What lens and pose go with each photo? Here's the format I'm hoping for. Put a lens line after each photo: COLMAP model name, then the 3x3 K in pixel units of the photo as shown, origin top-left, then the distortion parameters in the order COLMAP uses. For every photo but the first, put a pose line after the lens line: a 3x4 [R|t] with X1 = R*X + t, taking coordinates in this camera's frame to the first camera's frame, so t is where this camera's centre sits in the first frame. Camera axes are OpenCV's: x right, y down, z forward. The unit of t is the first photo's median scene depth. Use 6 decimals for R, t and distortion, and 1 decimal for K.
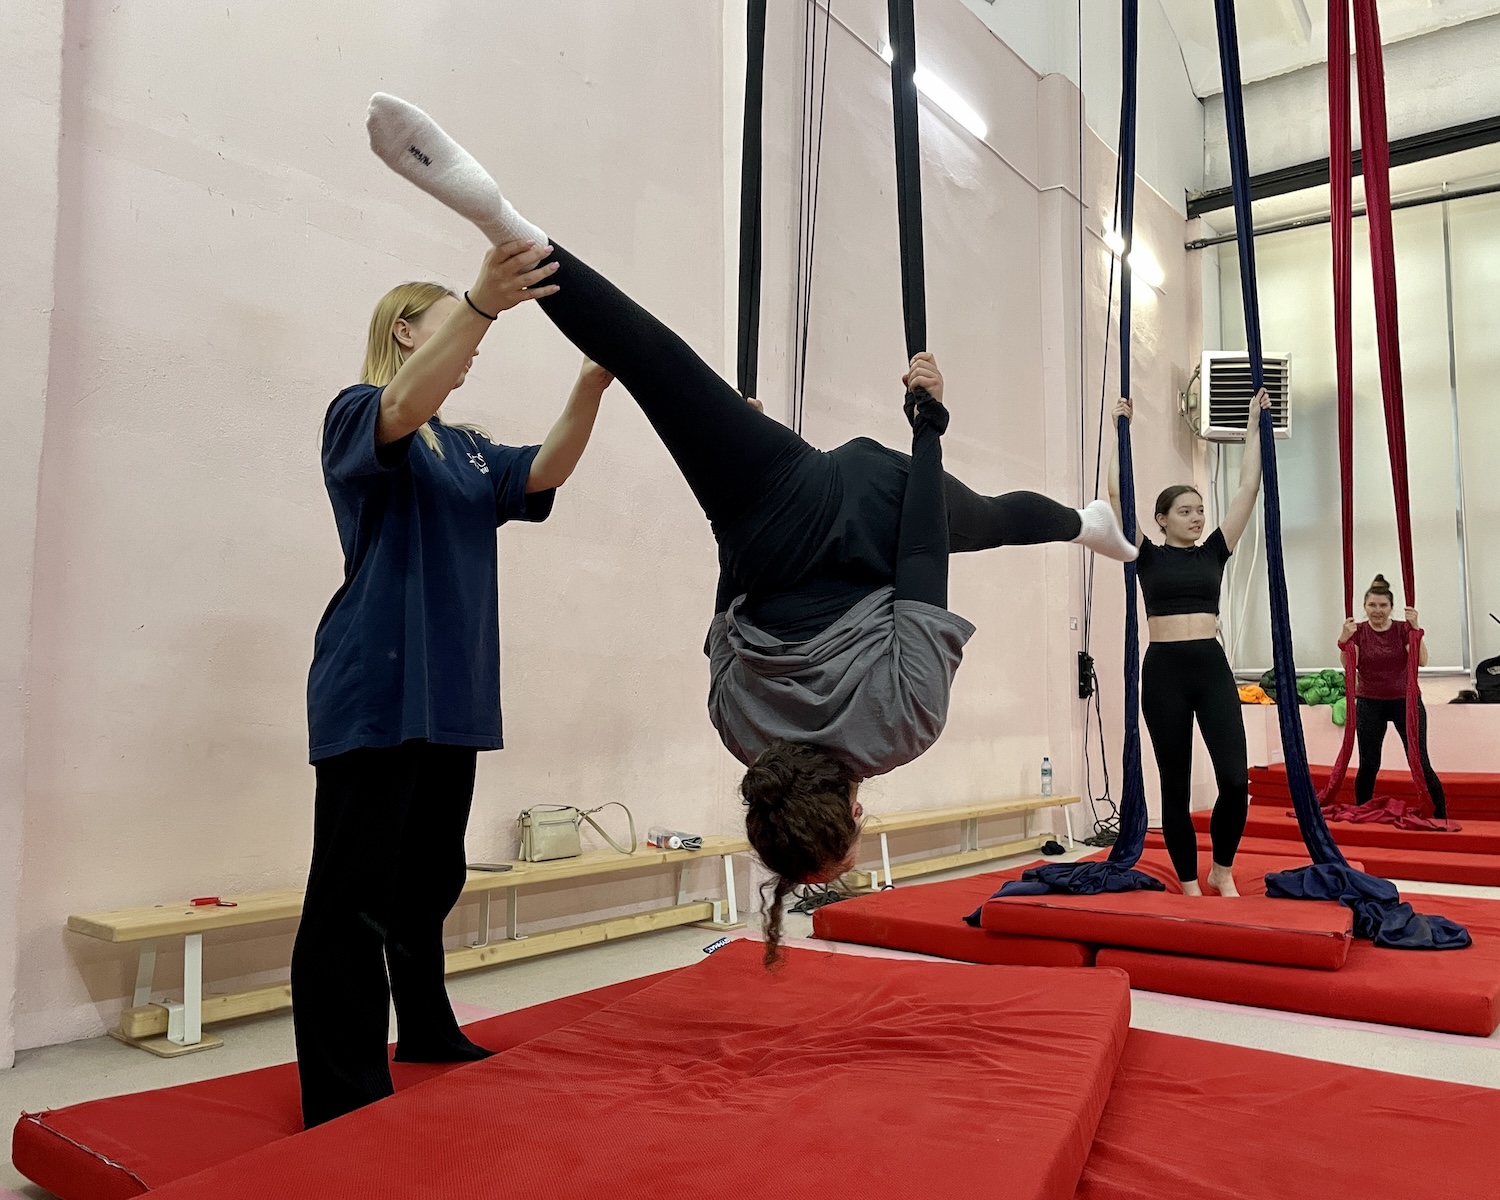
lens RADIAL K [[1239.2, 0, 764.5], [0, 1239.2, 598.7], [0, 0, 1]] dist [0.051828, -0.031498]
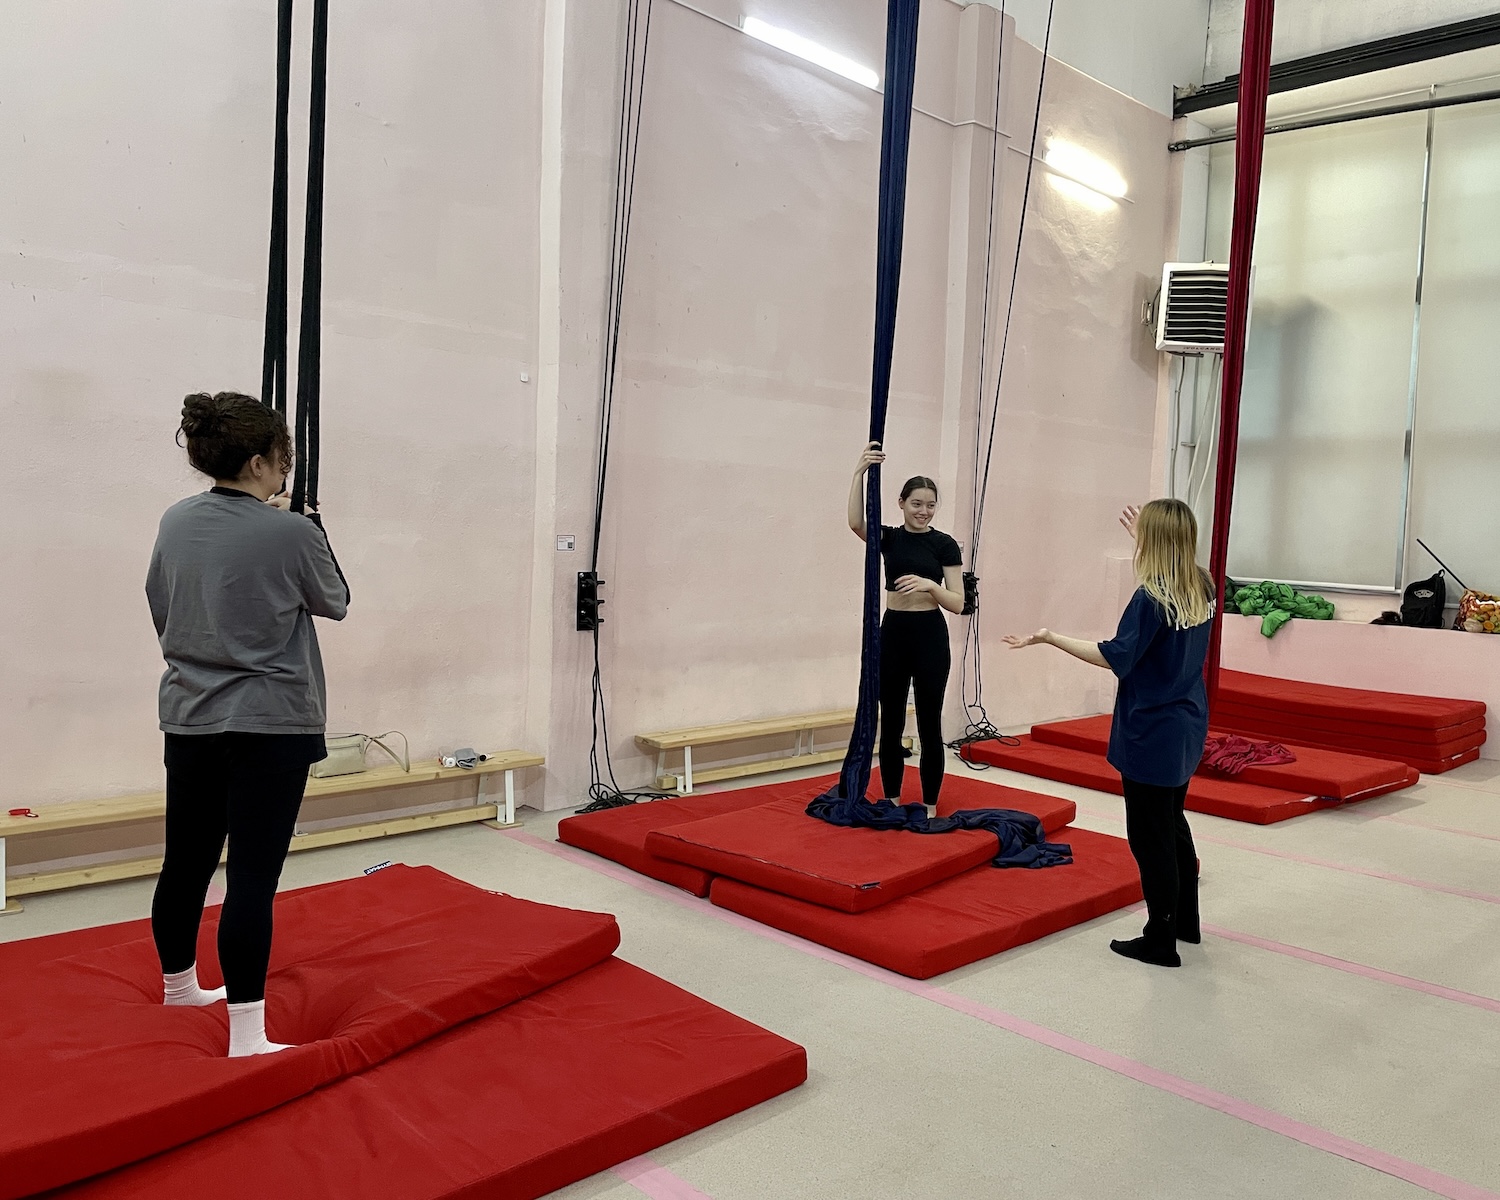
lens RADIAL K [[1239.2, 0, 745.7], [0, 1239.2, 602.9], [0, 0, 1]] dist [0.051828, -0.031498]
pose [[0.989598, 0.049109, -0.135222, 0.172203], [-0.028433, 0.988157, 0.150787, -0.072328], [0.141025, -0.145373, 0.979274, -0.077006]]
